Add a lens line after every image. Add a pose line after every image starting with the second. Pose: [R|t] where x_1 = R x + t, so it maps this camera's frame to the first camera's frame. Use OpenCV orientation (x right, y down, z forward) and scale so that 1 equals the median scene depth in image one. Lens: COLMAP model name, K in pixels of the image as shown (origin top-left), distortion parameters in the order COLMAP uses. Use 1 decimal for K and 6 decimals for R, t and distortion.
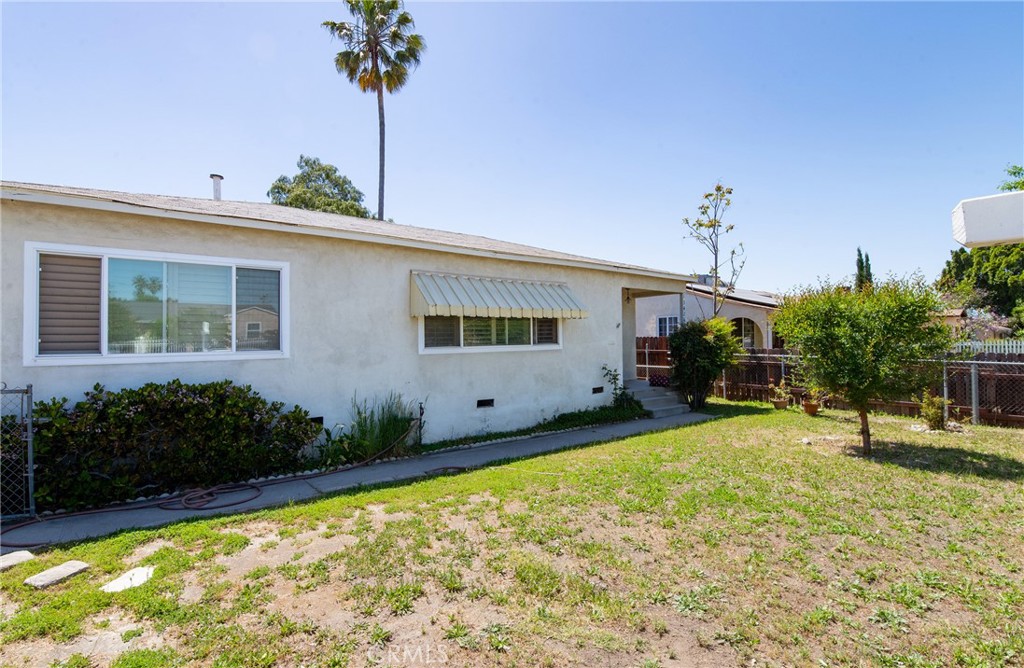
lens RADIAL K [[499.4, 0, 504.7], [0, 499.4, 330.5], [0, 0, 1]] dist [-0.003812, -0.001741]
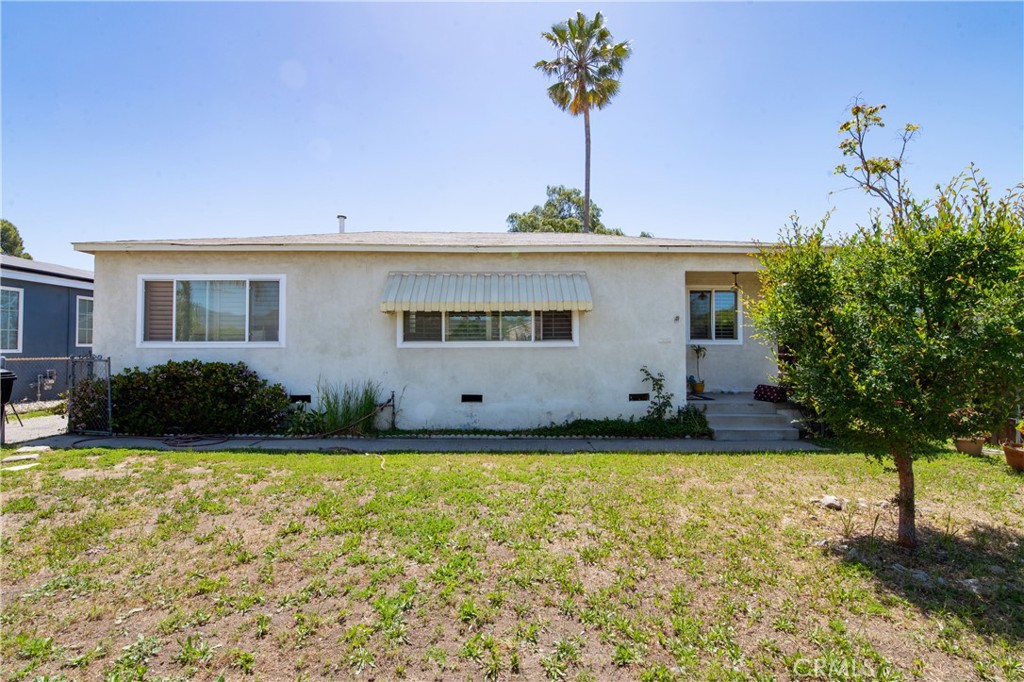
lens RADIAL K [[462.1, 0, 512.8], [0, 462.1, 339.9], [0, 0, 1]] dist [-0.004132, -0.000815]
pose [[0.790019, -0.002674, -0.613077, 0.617823], [0.002790, 0.999996, -0.000766, 0.030157], [0.613077, -0.001105, 0.790023, 0.328757]]
